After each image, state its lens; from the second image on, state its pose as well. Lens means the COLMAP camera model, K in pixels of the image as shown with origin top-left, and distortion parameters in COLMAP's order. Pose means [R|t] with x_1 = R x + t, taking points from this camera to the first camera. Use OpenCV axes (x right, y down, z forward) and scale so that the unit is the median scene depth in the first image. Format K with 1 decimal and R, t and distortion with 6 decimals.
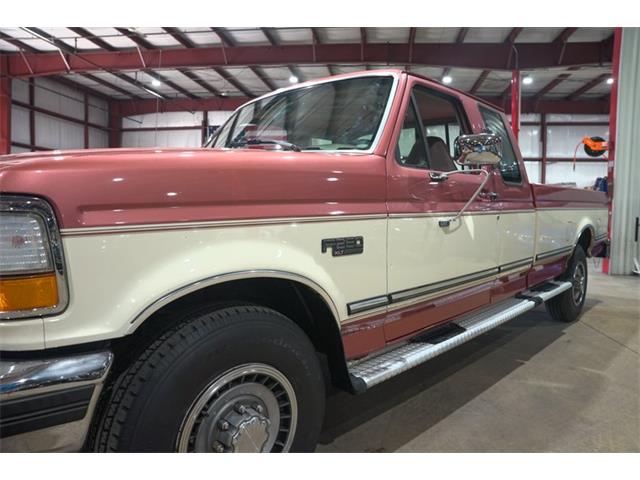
lens RADIAL K [[437.4, 0, 321.8], [0, 437.4, 239.1], [0, 0, 1]] dist [-0.140660, 0.111168]
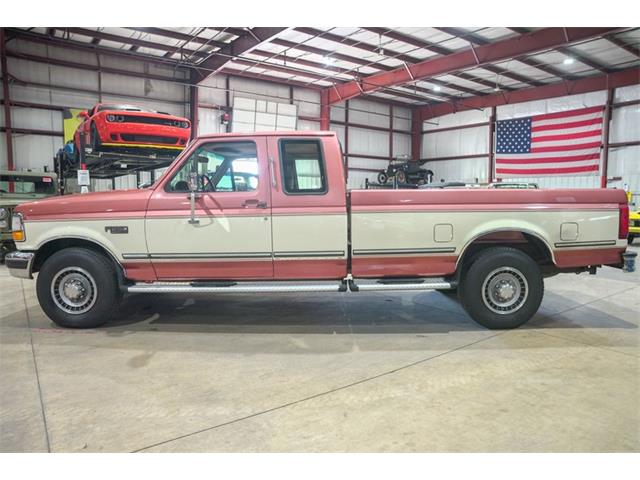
lens RADIAL K [[437.4, 0, 321.8], [0, 437.4, 239.1], [0, 0, 1]] dist [-0.140660, 0.111168]
pose [[0.706136, 0.053735, -0.706034, 0.274630], [-0.041485, 0.998543, 0.034507, -0.006751], [0.706860, 0.004923, 0.707337, 0.011722]]
